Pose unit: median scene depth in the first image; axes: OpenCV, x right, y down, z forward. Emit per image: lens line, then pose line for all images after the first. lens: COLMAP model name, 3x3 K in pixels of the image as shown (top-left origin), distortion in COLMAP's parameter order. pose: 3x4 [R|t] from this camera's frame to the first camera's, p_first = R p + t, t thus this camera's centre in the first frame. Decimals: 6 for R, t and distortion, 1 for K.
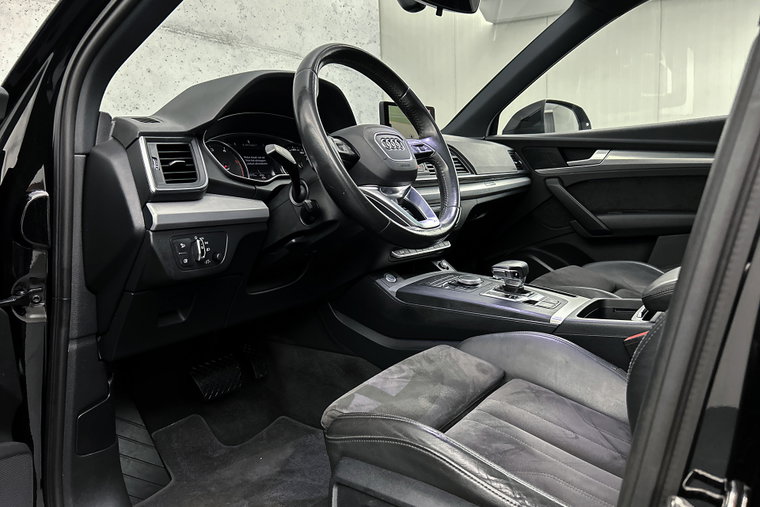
lens RADIAL K [[567.6, 0, 380.0], [0, 567.6, 253.5], [0, 0, 1]] dist [0.060366, -0.086435]
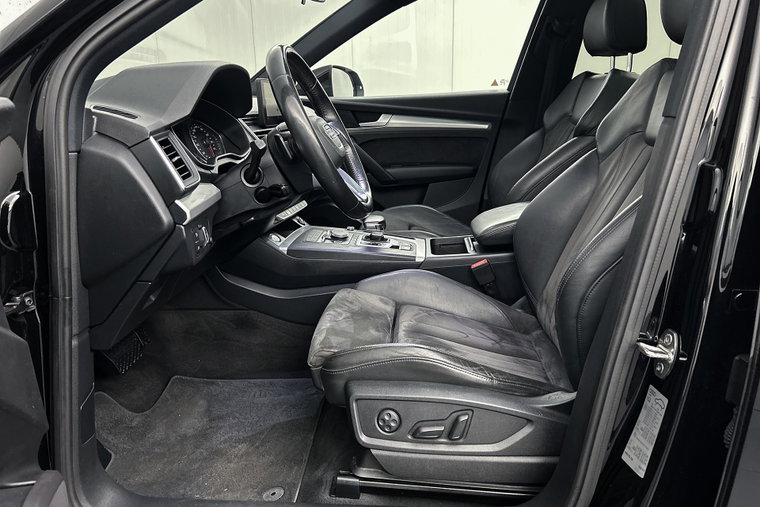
lens RADIAL K [[559.1, 0, 376.8], [0, 559.1, 256.5], [0, 0, 1]] dist [0.067811, -0.085514]
pose [[0.860670, -0.115717, 0.495840, -0.438451], [0.053469, 0.988989, 0.137995, -0.077609], [-0.506348, -0.092256, 0.857380, -0.090449]]
